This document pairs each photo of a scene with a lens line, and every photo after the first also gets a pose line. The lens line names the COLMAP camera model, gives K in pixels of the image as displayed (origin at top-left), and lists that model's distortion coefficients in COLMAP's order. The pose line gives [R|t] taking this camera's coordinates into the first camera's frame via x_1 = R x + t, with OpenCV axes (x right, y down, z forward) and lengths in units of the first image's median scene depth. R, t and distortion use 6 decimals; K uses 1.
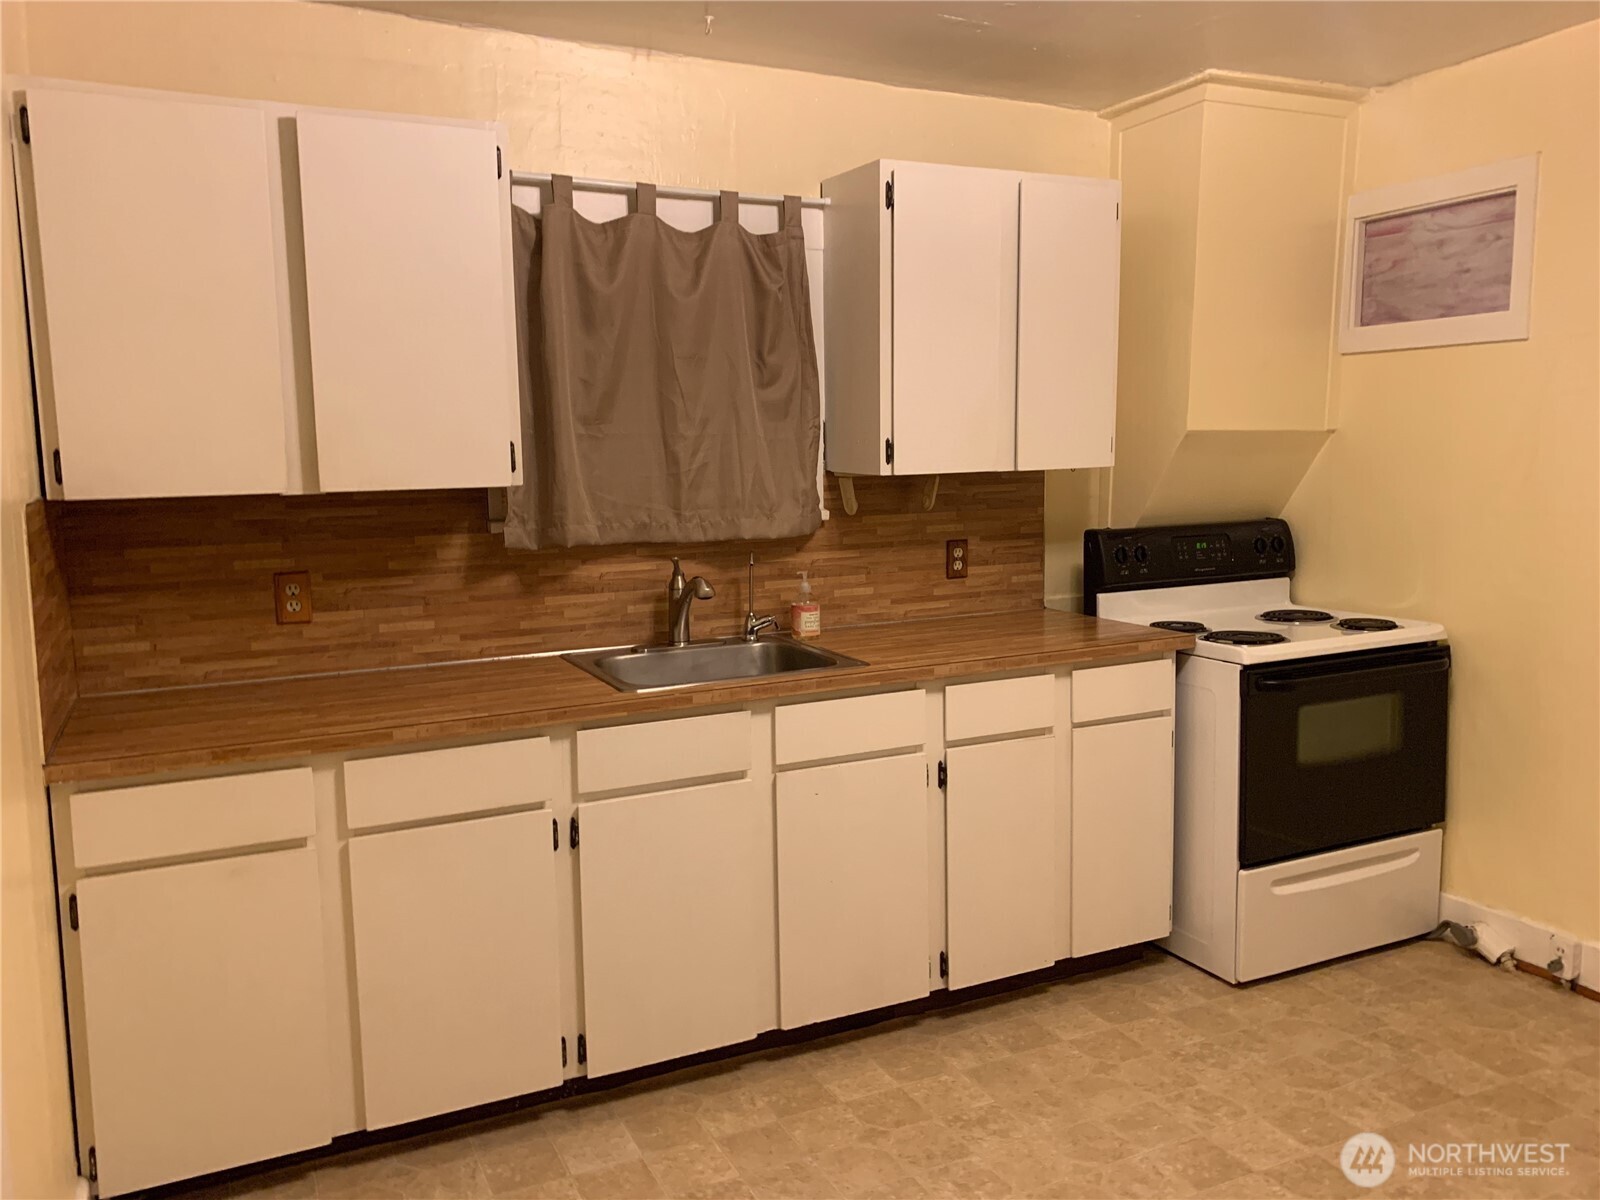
lens RADIAL K [[1249.8, 0, 800.0], [0, 1249.8, 600.0], [0, 0, 1]] dist [0.039643, -0.004774]
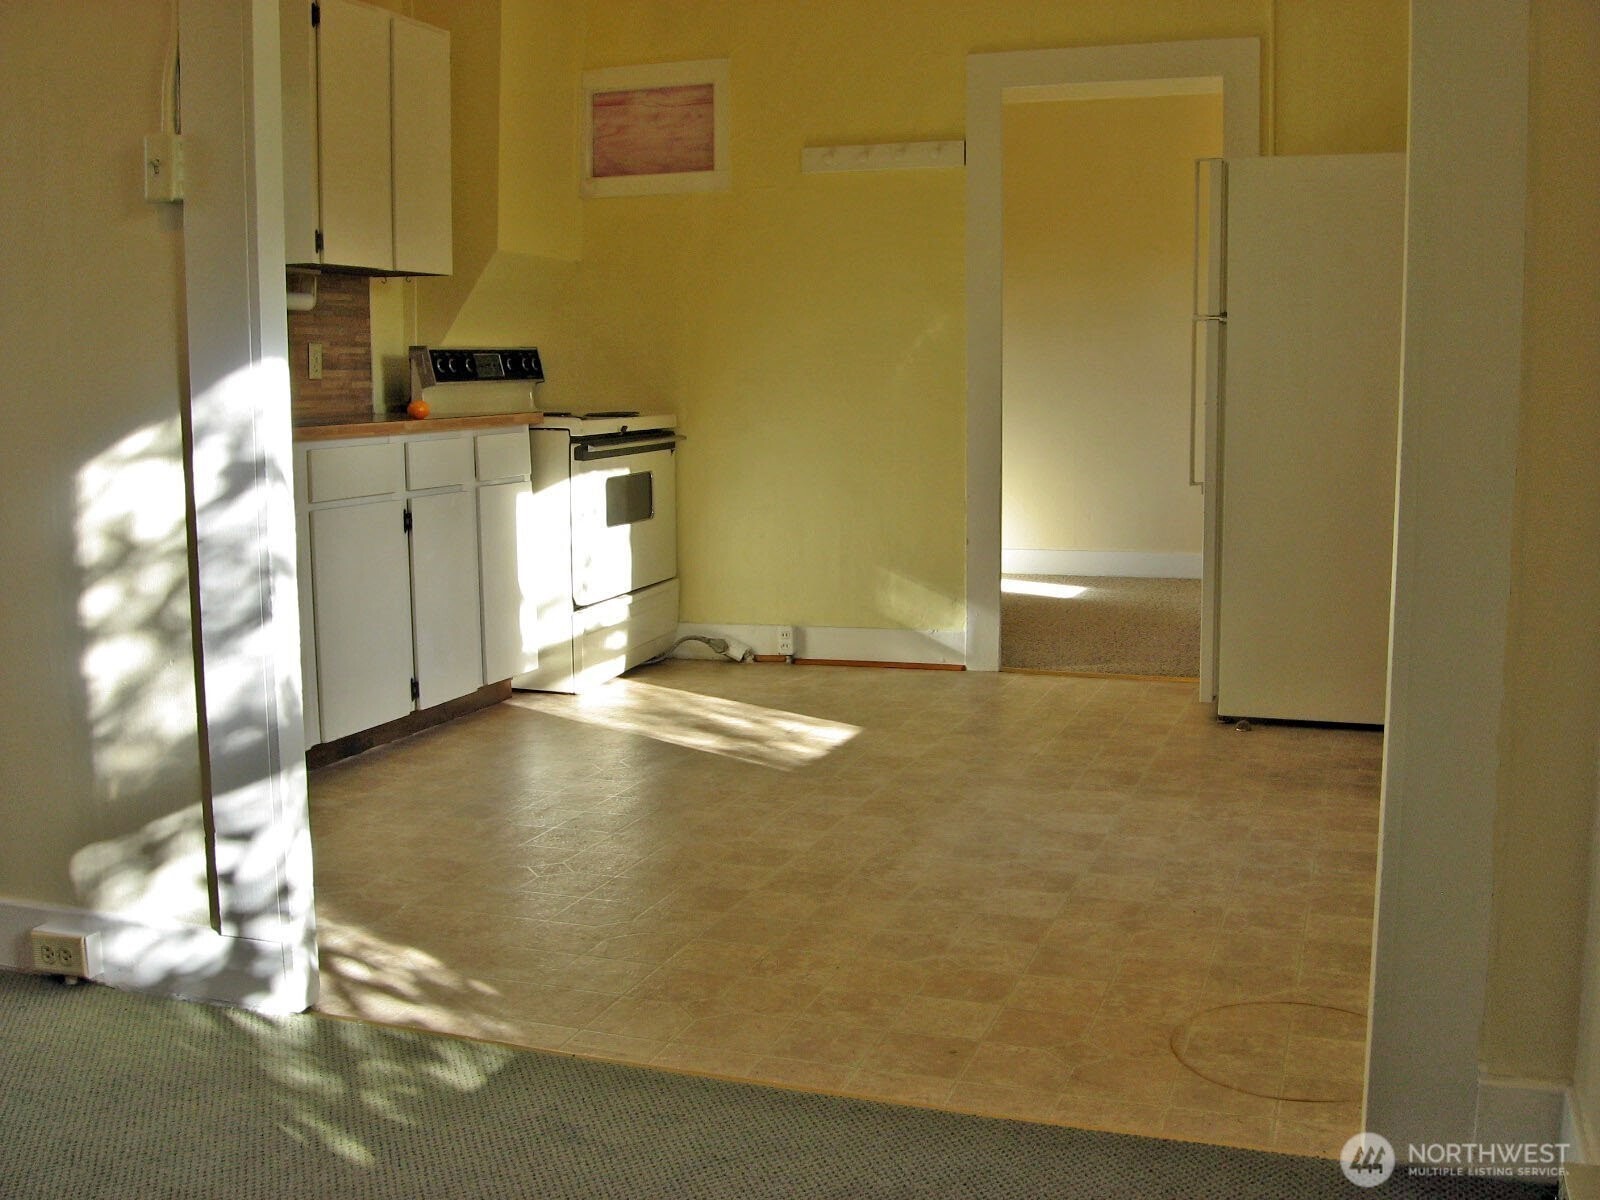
lens RADIAL K [[1668.9, 0, 800.0], [0, 1668.9, 600.0], [0, 0, 1]] dist [-0.072585, 0.008609]
pose [[0.721105, -0.083681, 0.687754, -0.612797], [0.087762, 0.995715, 0.029133, 0.178995], [-0.687245, 0.039351, 0.725359, -0.319281]]
